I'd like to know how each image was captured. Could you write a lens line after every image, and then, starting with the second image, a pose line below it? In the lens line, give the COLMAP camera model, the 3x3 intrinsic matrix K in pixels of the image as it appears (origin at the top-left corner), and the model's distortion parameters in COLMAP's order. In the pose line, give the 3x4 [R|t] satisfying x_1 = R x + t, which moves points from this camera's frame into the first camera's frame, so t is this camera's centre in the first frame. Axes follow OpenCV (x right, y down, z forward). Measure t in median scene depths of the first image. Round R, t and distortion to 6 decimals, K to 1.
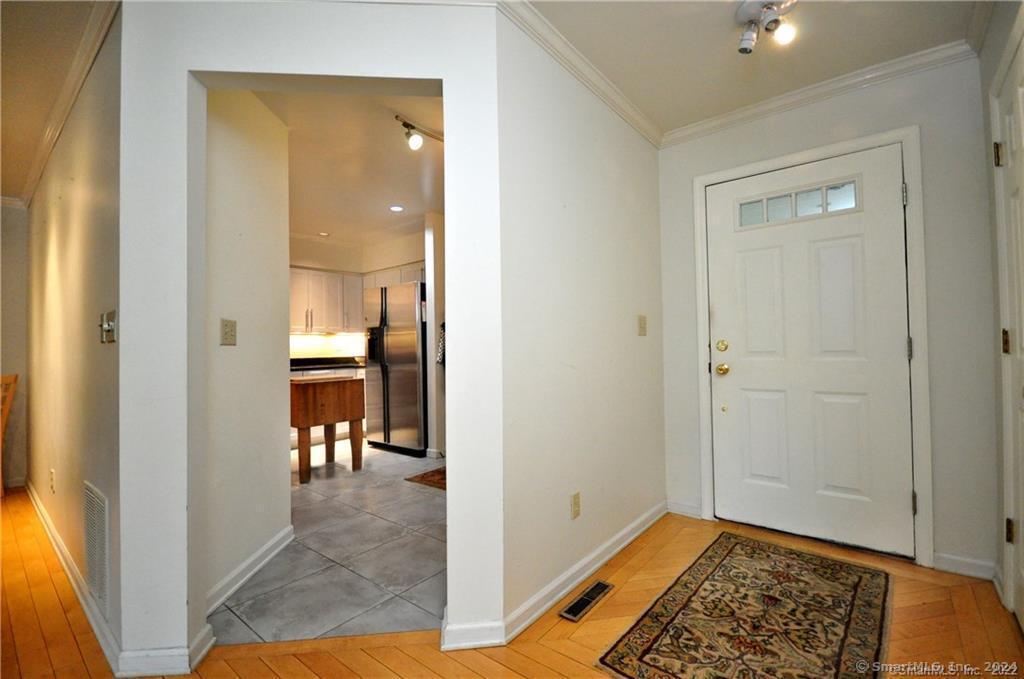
lens RADIAL K [[450.5, 0, 516.9], [0, 450.5, 343.0], [0, 0, 1]] dist [0.004689, -0.003549]
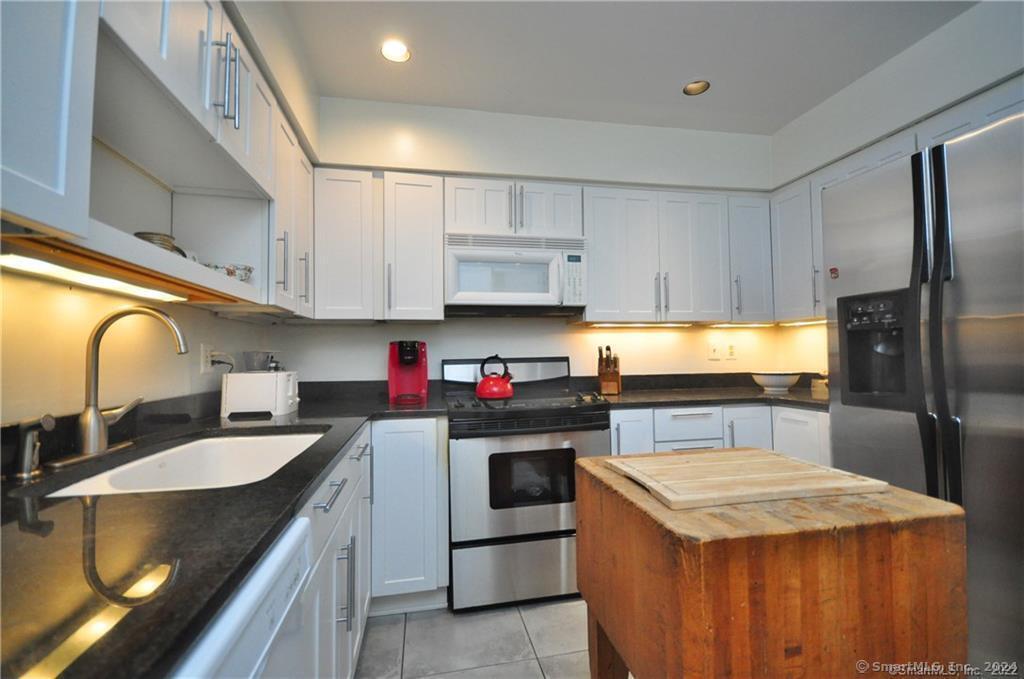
lens RADIAL K [[450.5, 0, 516.9], [0, 450.5, 343.0], [0, 0, 1]] dist [0.004689, -0.003549]
pose [[0.773733, -0.010131, -0.633430, -0.312798], [0.003861, 0.999929, -0.011276, 0.002874], [0.633500, 0.006279, 0.773718, 0.602139]]
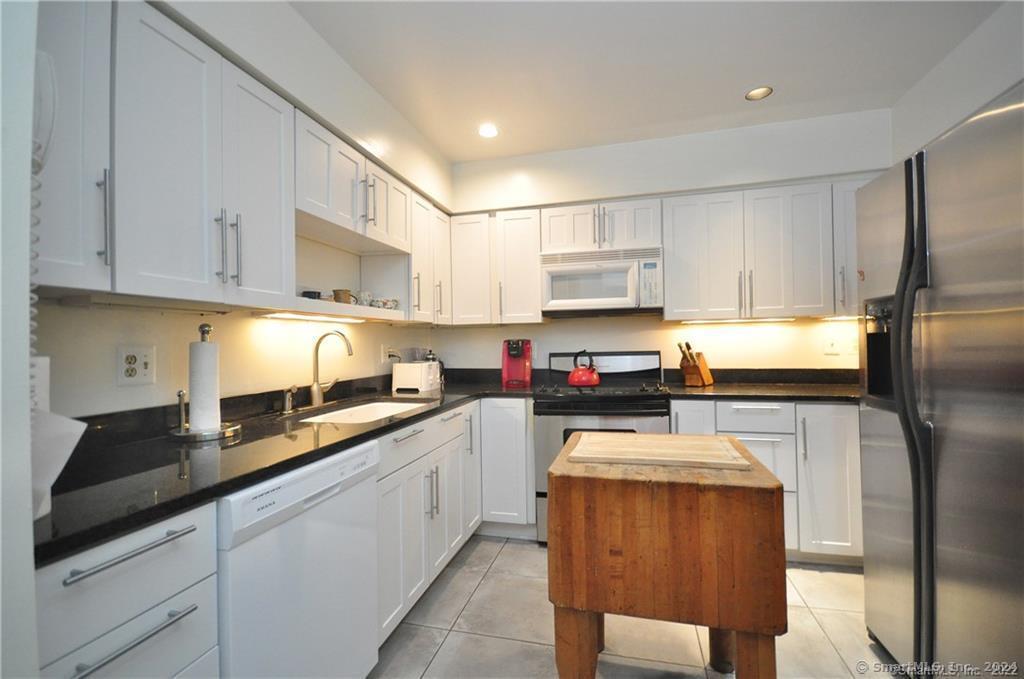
lens RADIAL K [[450.5, 0, 516.9], [0, 450.5, 343.0], [0, 0, 1]] dist [0.004689, -0.003549]
pose [[0.423908, 0.012290, -0.905622, -0.140204], [0.015914, 0.999652, 0.021015, -0.012870], [0.905565, -0.023321, 0.423566, 0.632923]]
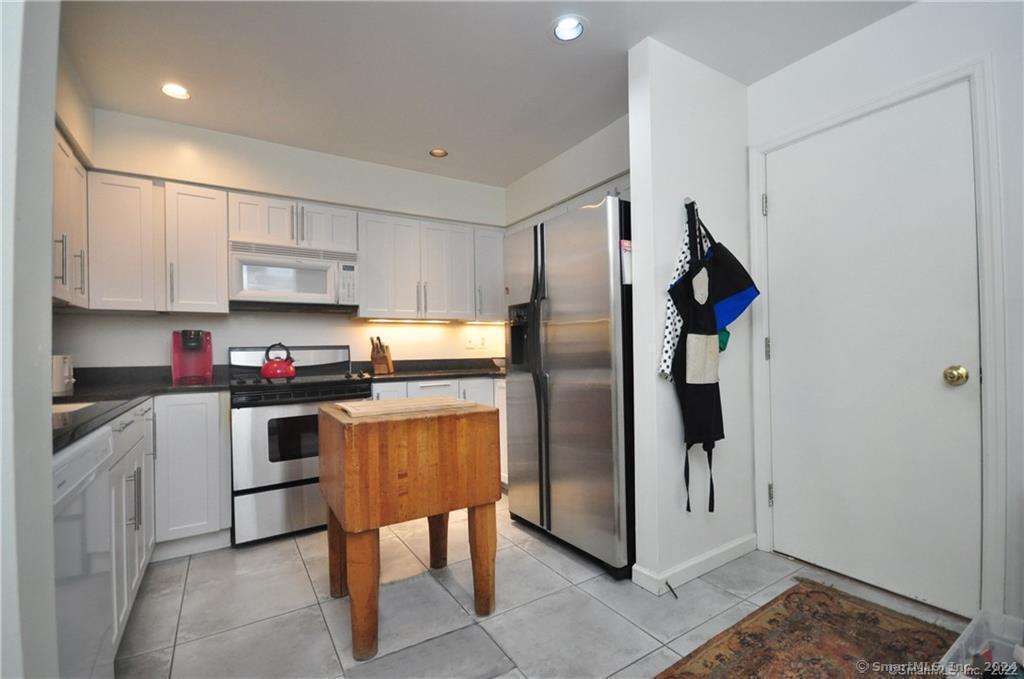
lens RADIAL K [[450.5, 0, 516.9], [0, 450.5, 343.0], [0, 0, 1]] dist [0.004689, -0.003549]
pose [[0.950028, -0.003945, -0.312140, -0.157477], [0.003265, 0.999991, -0.002700, 0.012708], [0.312148, 0.001546, 0.950032, 0.498536]]
